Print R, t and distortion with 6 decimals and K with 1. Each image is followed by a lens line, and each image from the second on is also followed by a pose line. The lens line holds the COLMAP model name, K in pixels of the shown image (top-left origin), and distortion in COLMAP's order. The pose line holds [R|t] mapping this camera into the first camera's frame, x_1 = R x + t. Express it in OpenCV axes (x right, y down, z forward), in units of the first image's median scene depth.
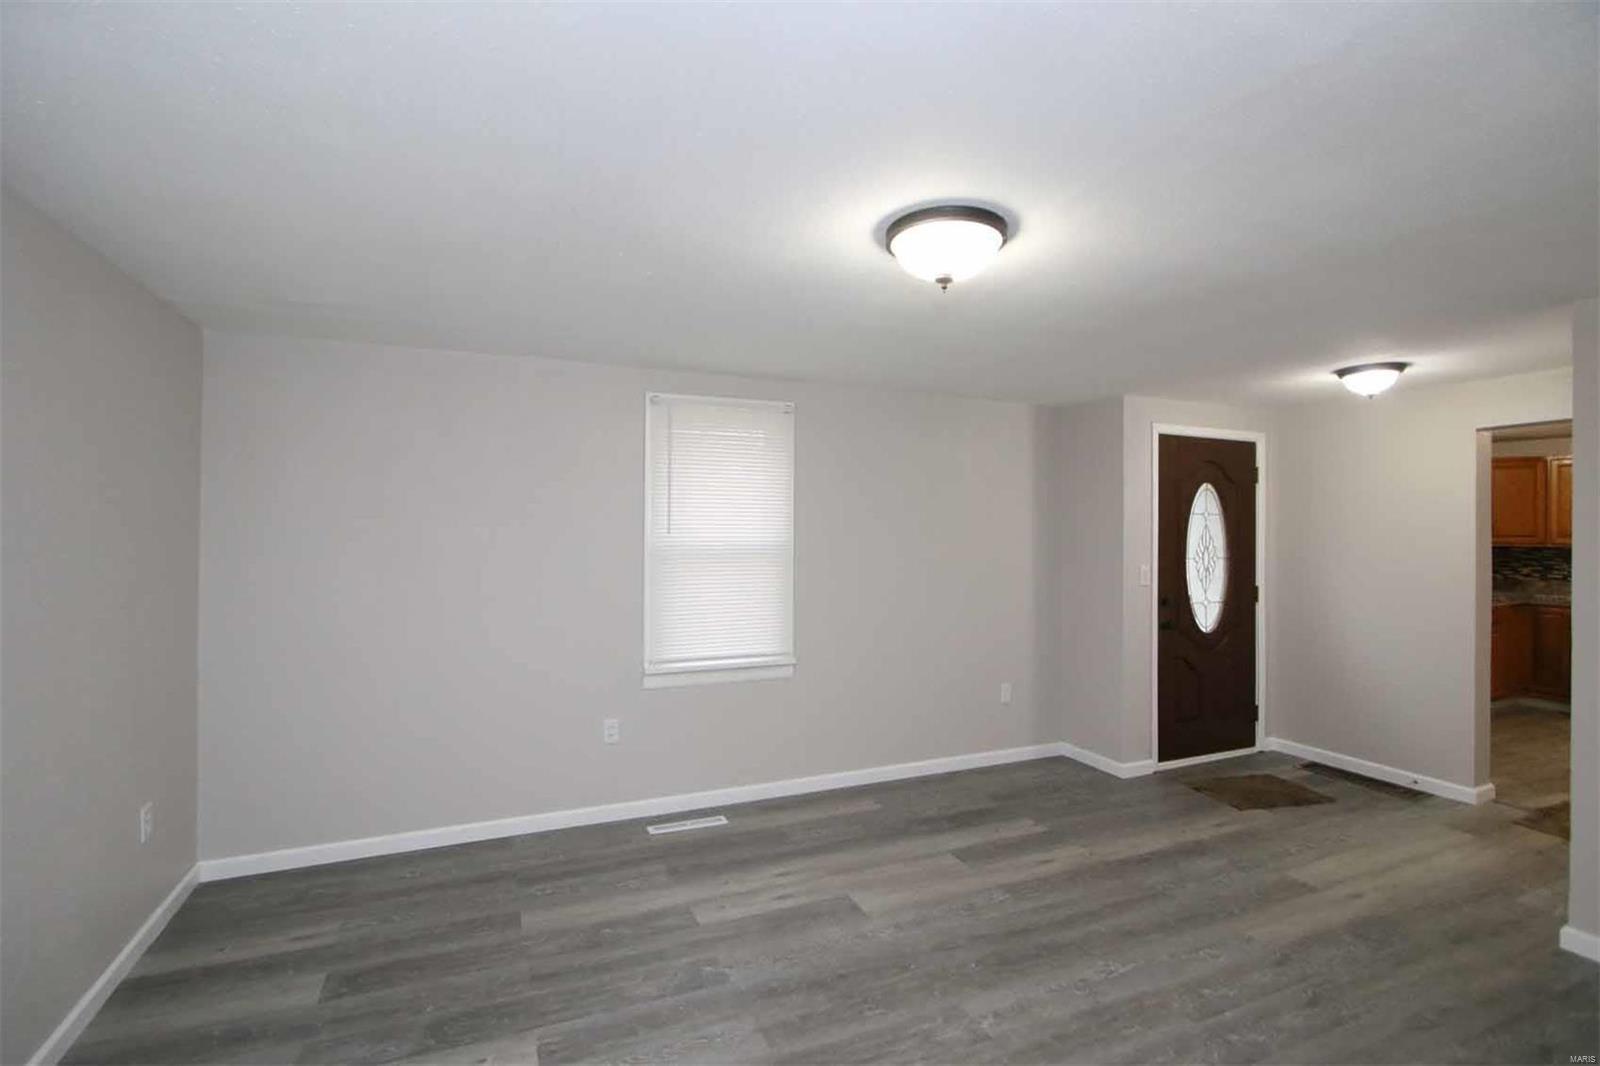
lens RADIAL K [[741.3, 0, 806.4], [0, 741.3, 534.9], [0, 0, 1]] dist [0.001471, 0.000395]
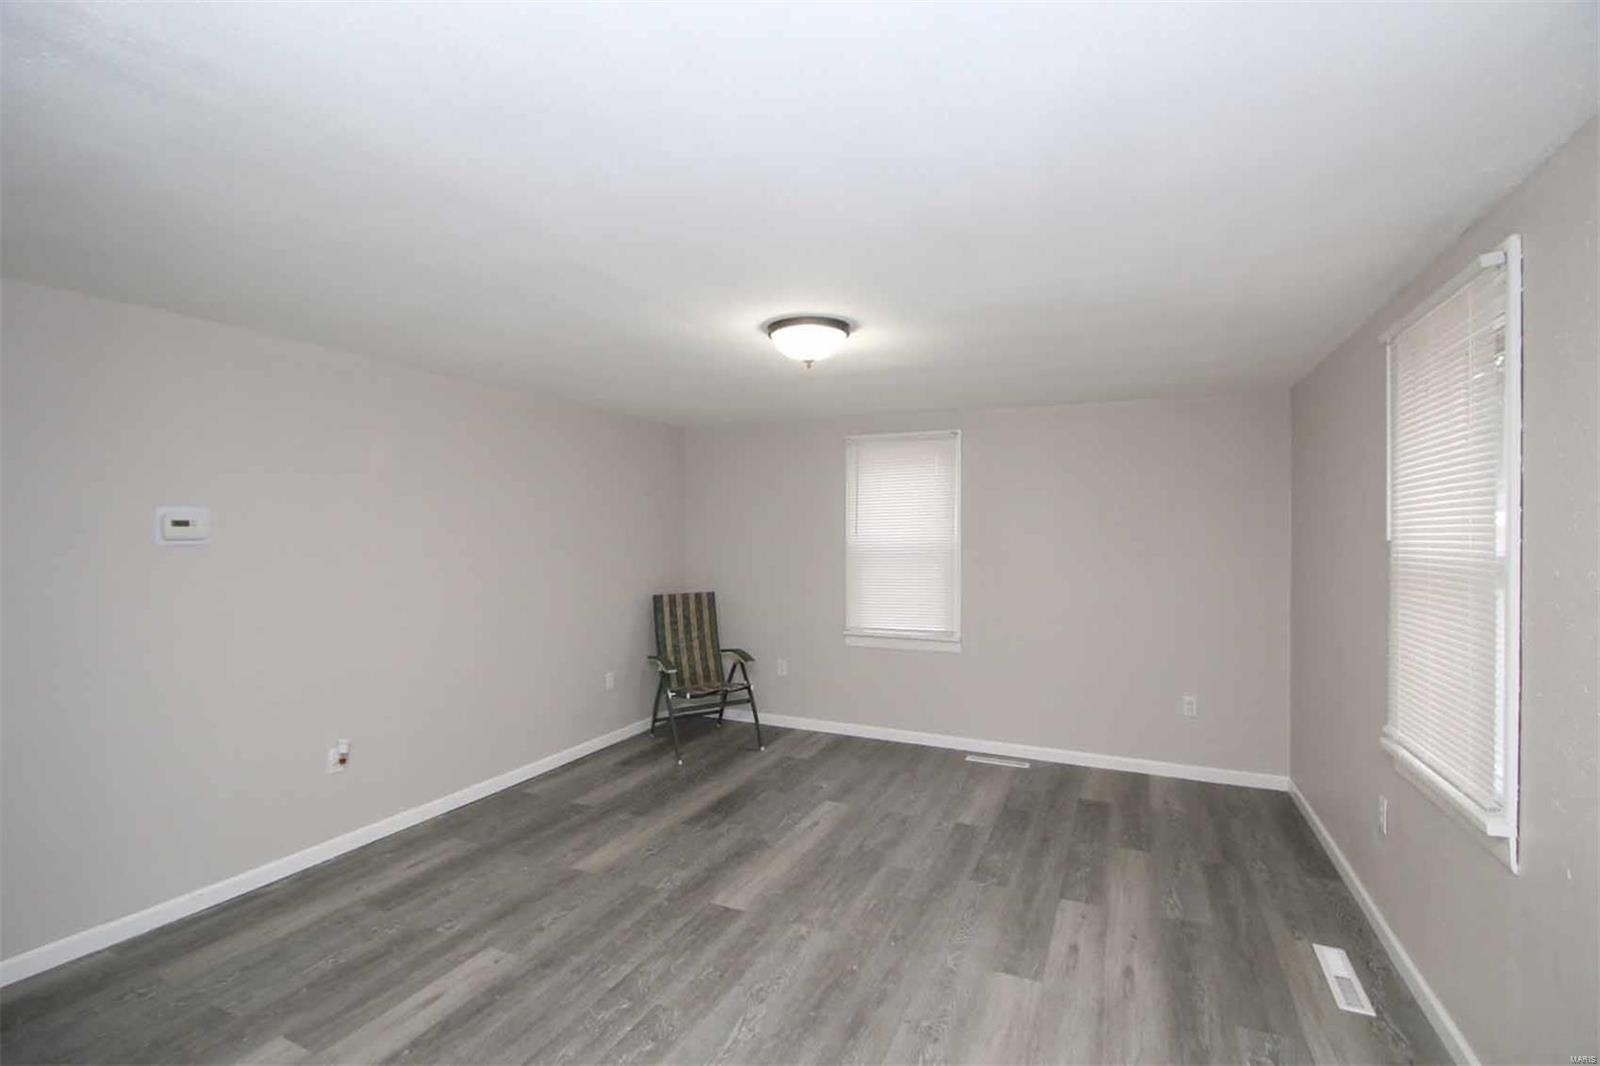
lens RADIAL K [[730.0, 0, 799.5], [0, 730.0, 524.7], [0, 0, 1]] dist [-0.000635, -0.000618]
pose [[-0.747228, -0.015704, -0.664382, 0.821299], [-0.011014, 0.999876, -0.011246, -0.010252], [0.664477, -0.001086, -0.747308, 1.461904]]
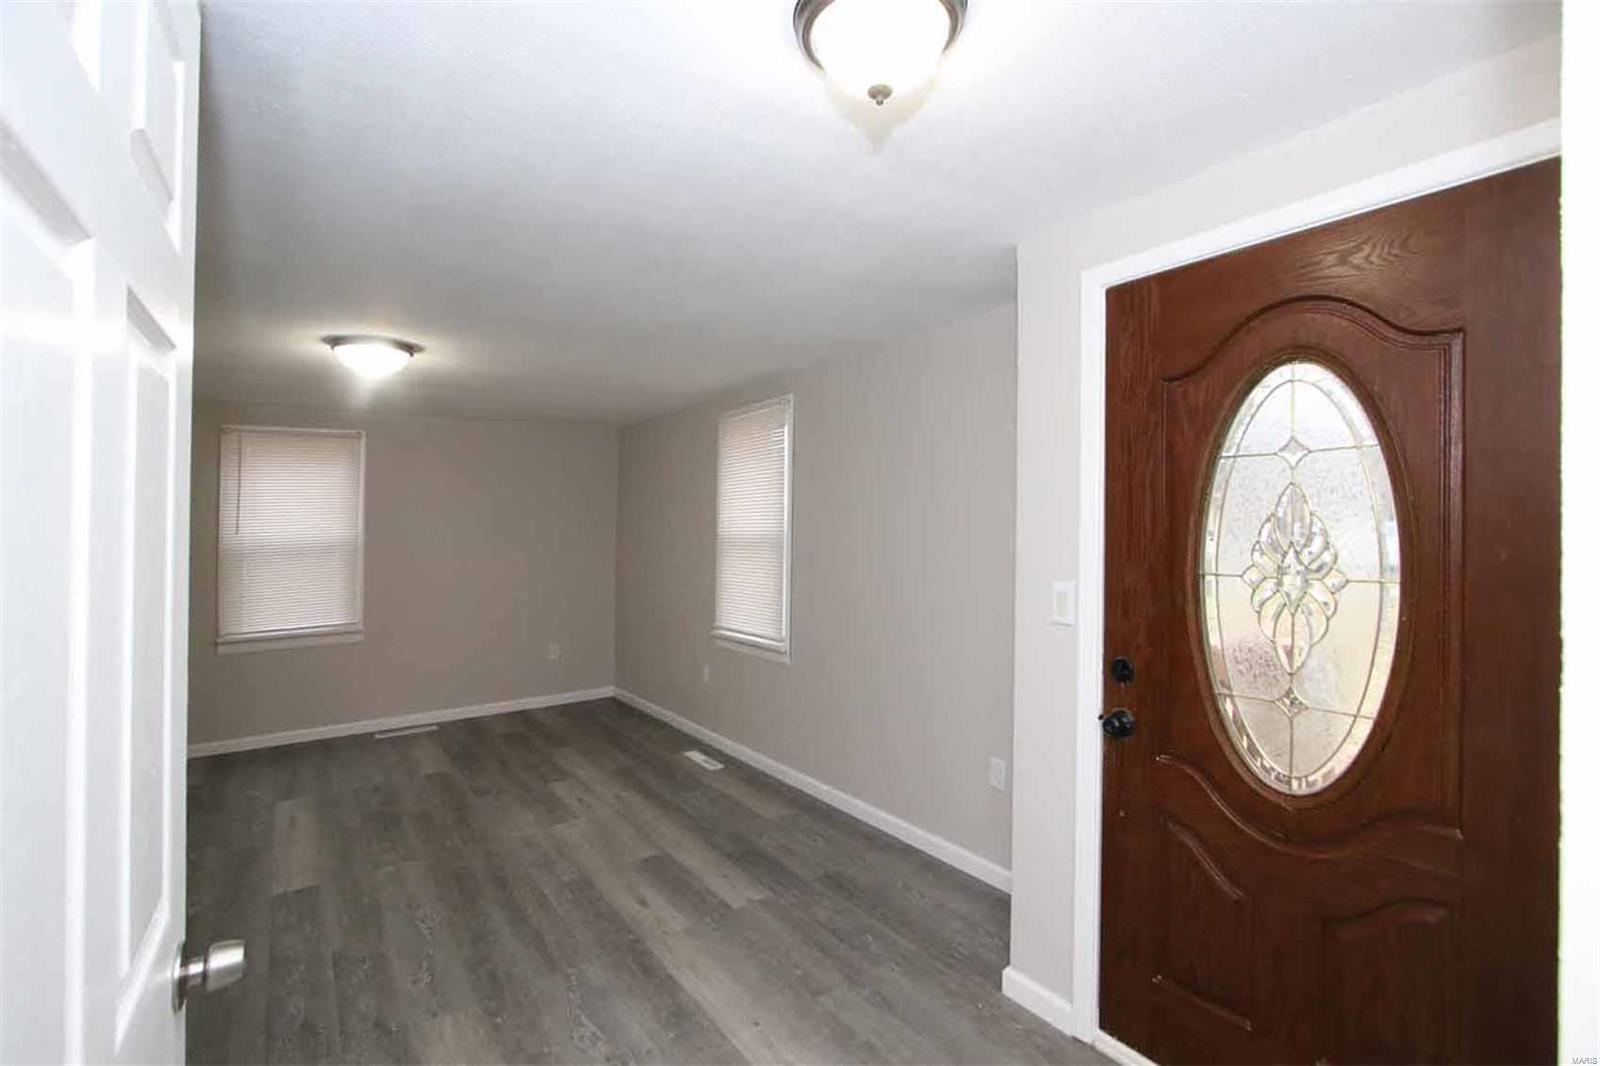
lens RADIAL K [[729.5, 0, 786.7], [0, 729.5, 529.8], [0, 0, 1]] dist [-0.013313, 0.000200]
pose [[0.181982, -0.005841, -0.983285, 1.355239], [0.013399, 0.999904, -0.003460, 0.009082], [0.983211, -0.012546, 0.182043, 1.151018]]
